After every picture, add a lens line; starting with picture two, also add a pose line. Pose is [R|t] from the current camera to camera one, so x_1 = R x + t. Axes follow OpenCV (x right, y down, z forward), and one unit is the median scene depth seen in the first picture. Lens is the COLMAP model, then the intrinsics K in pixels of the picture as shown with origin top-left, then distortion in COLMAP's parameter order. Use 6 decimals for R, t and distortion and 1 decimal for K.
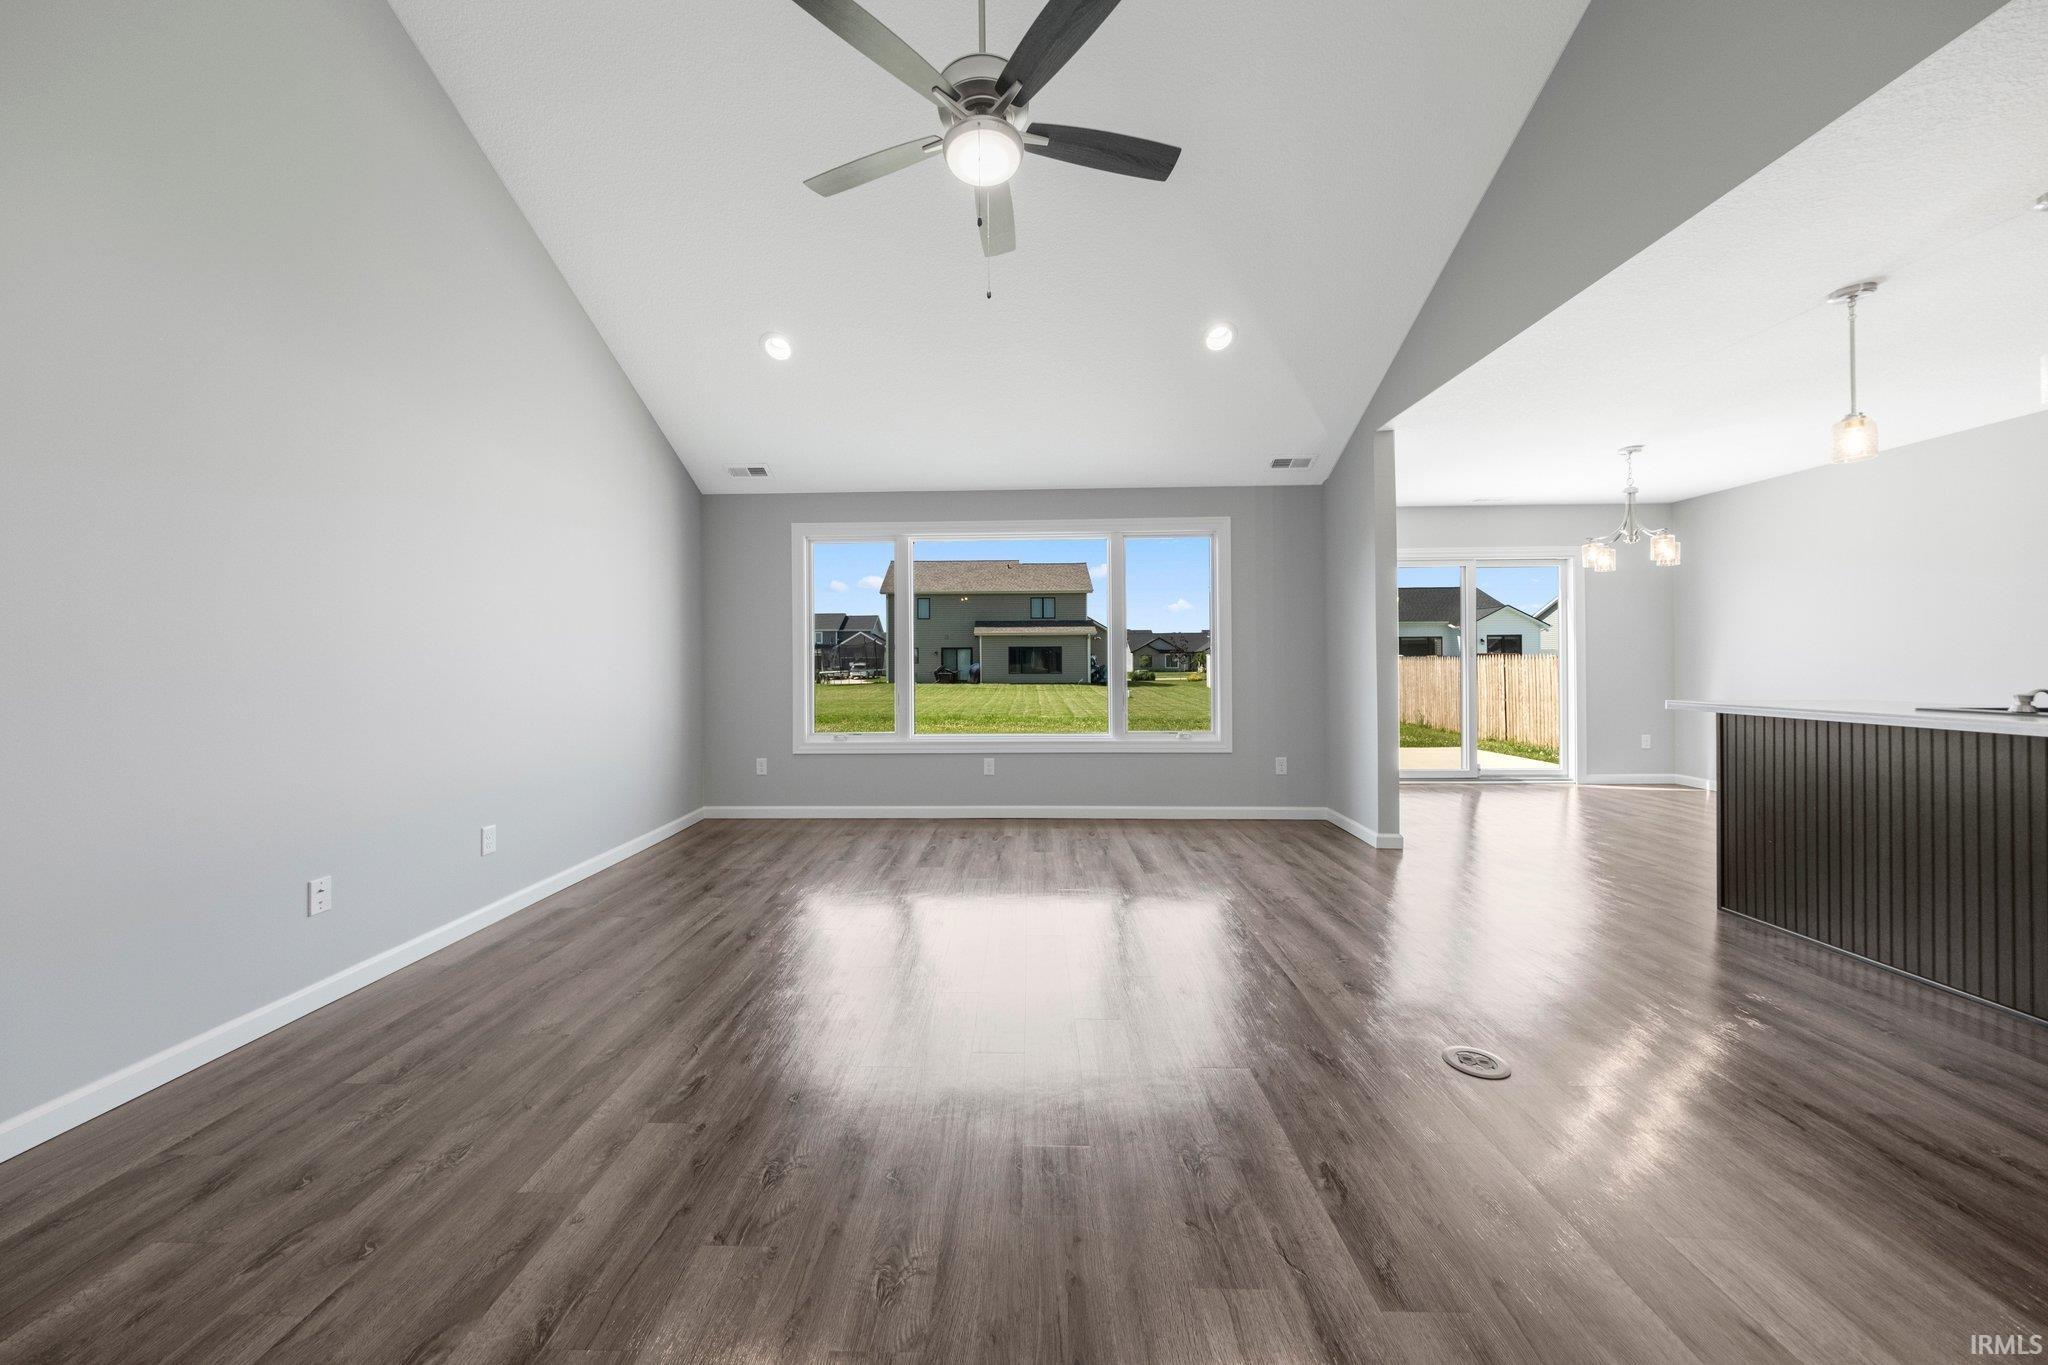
lens RADIAL K [[702.9, 0, 1011.5], [0, 702.9, 658.8], [0, 0, 1]] dist [0.001513, 0.000168]
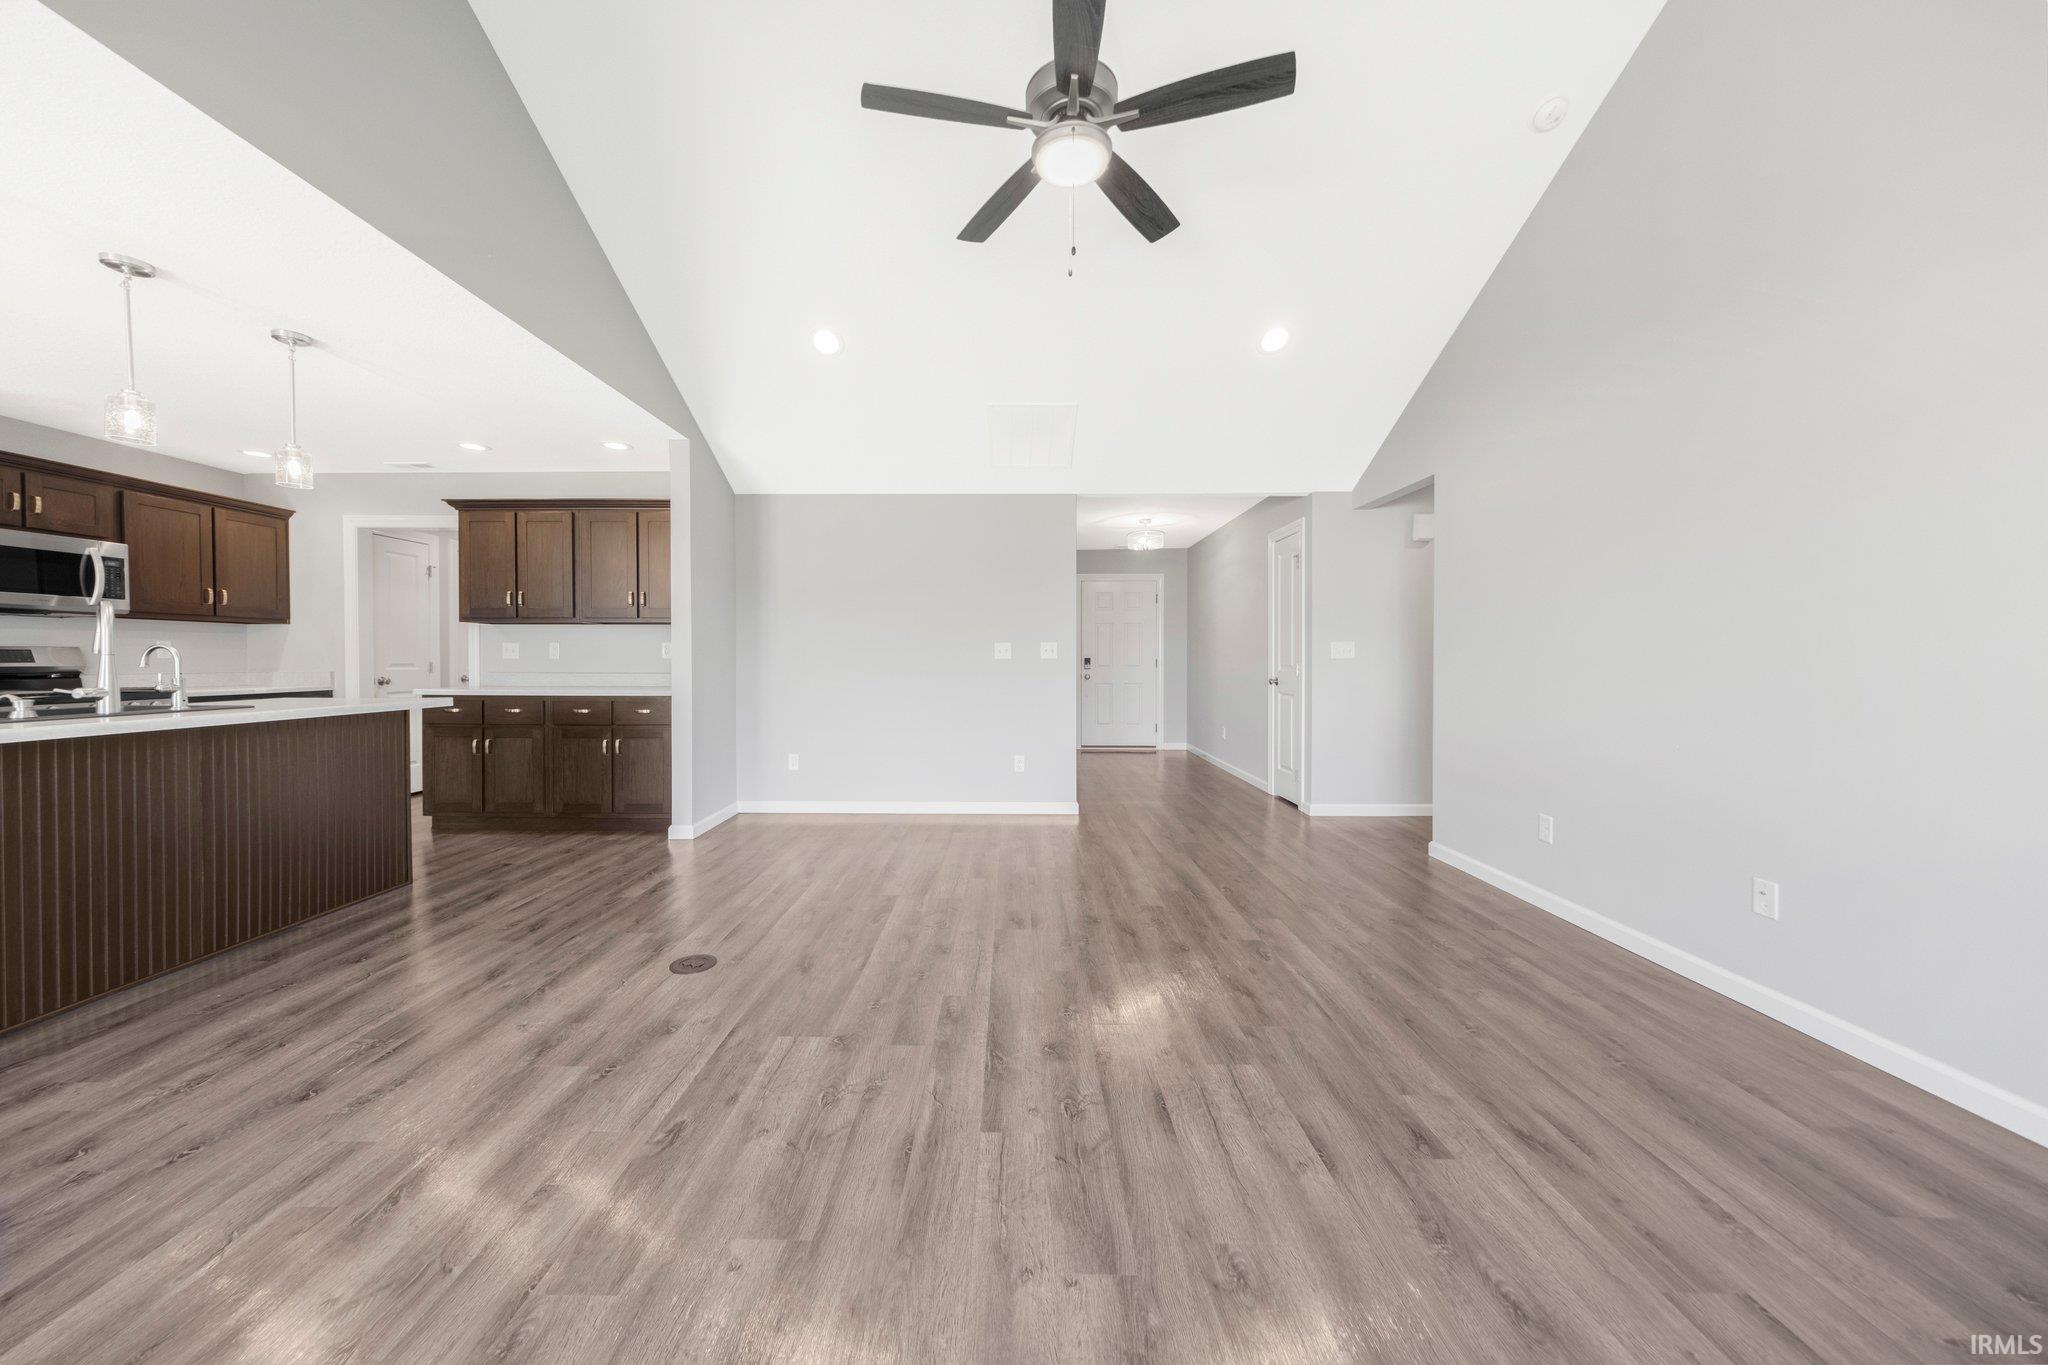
lens RADIAL K [[702.9, 0, 1002.8], [0, 702.9, 667.3], [0, 0, 1]] dist [0.001513, 0.000168]
pose [[-0.999933, 0.008145, -0.008244, 0.031470], [0.008107, 0.999957, 0.004564, 0.004257], [0.008281, 0.004496, -0.999956, 0.897657]]
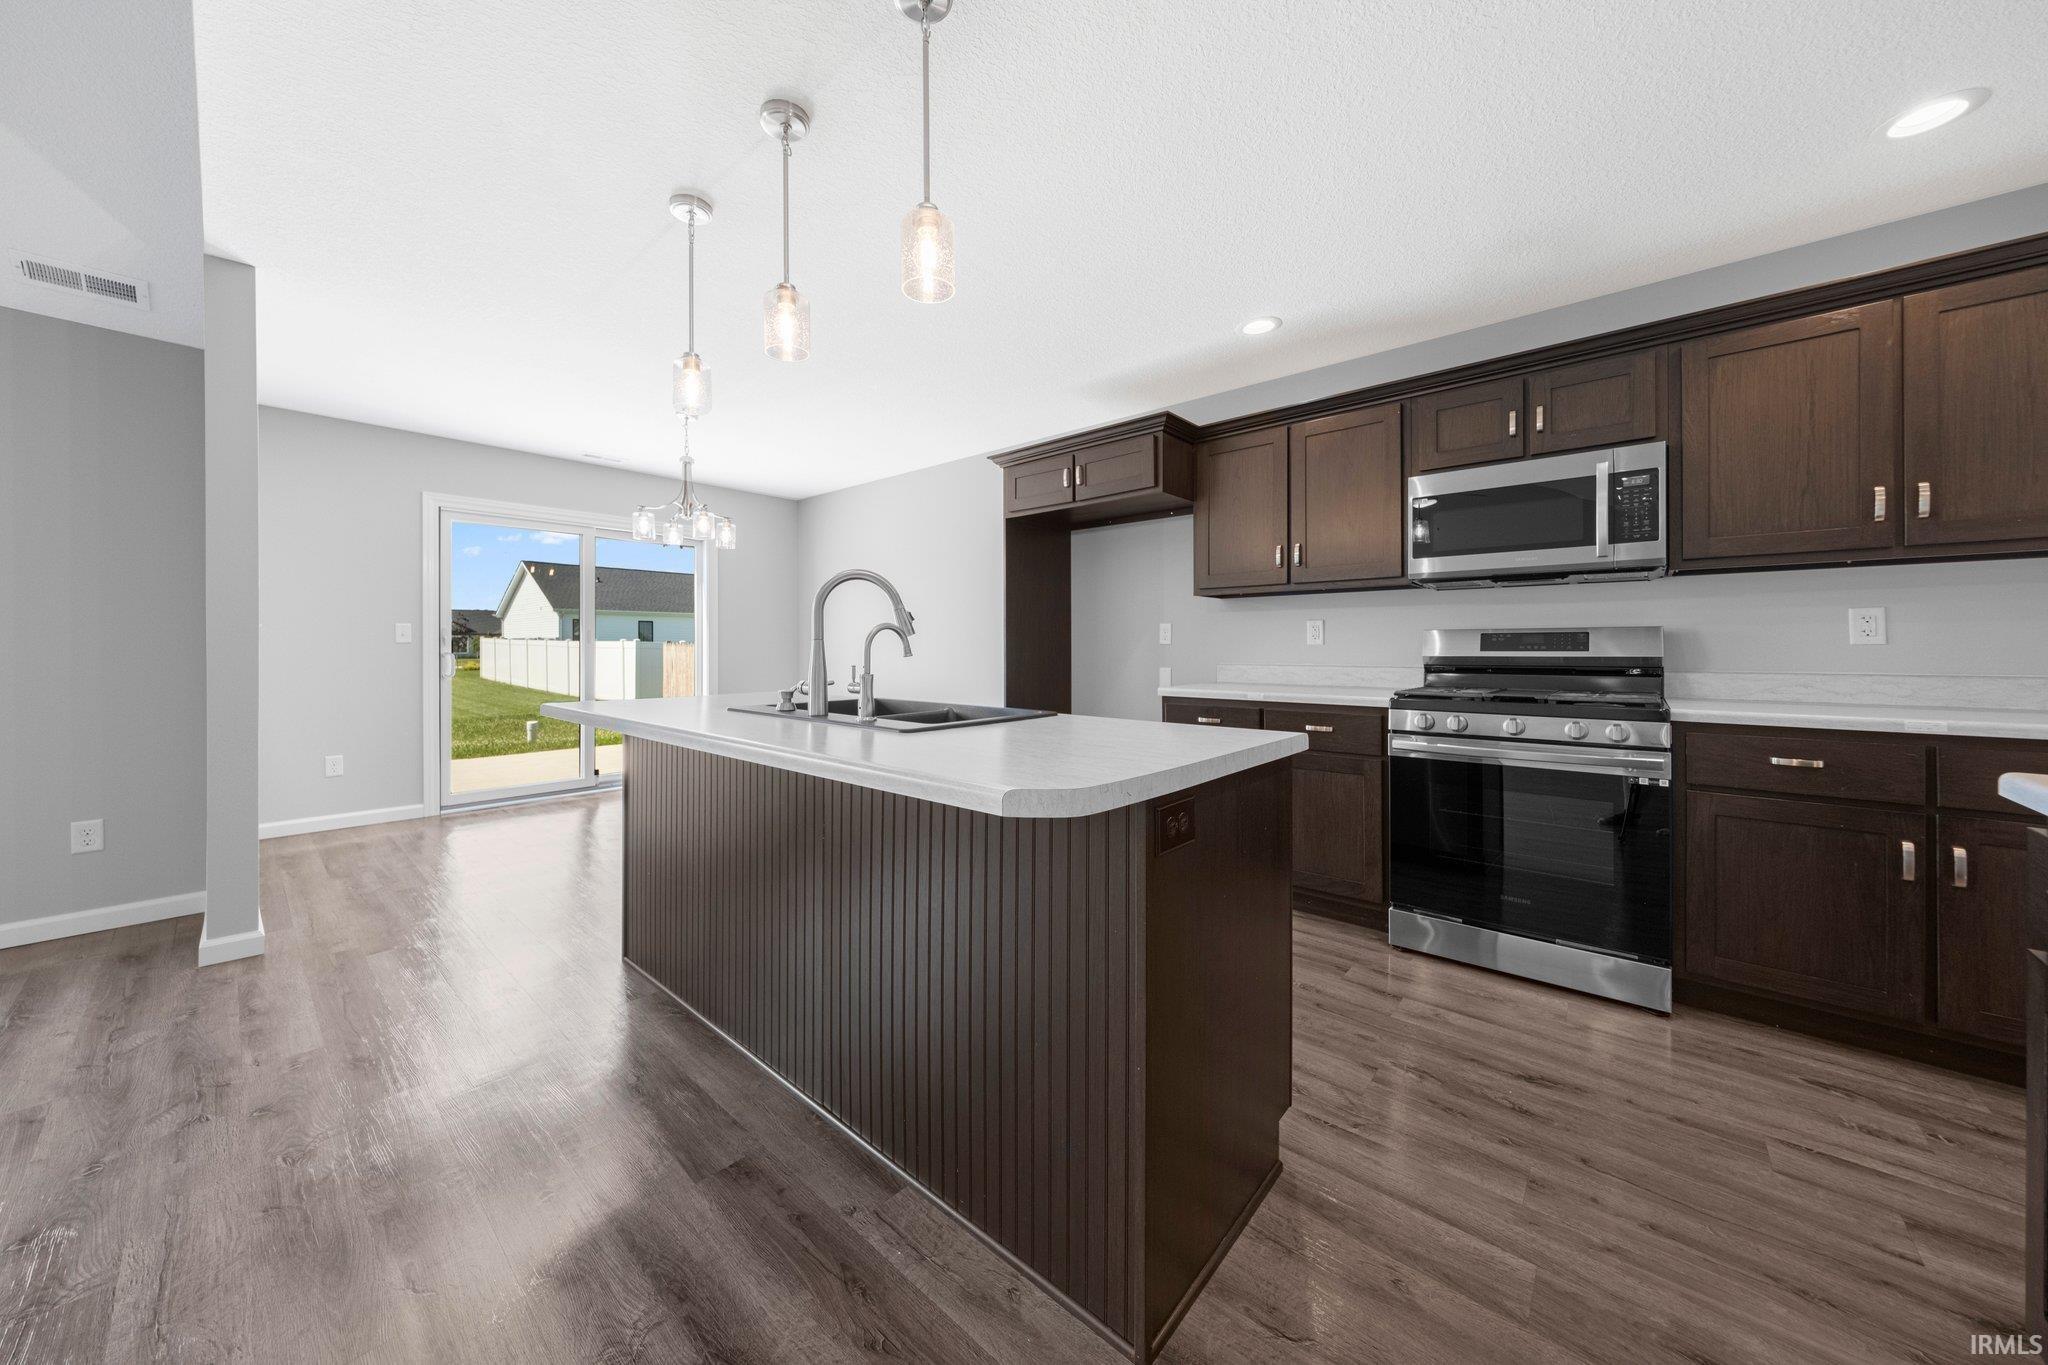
lens RADIAL K [[702.9, 0, 1012.6], [0, 702.9, 645.6], [0, 0, 1]] dist [0.001513, 0.000168]
pose [[0.643087, 0.009612, 0.765733, 0.418023], [-0.011089, 0.999933, -0.003238, -0.003126], [-0.765713, -0.006409, 0.643151, 0.089534]]
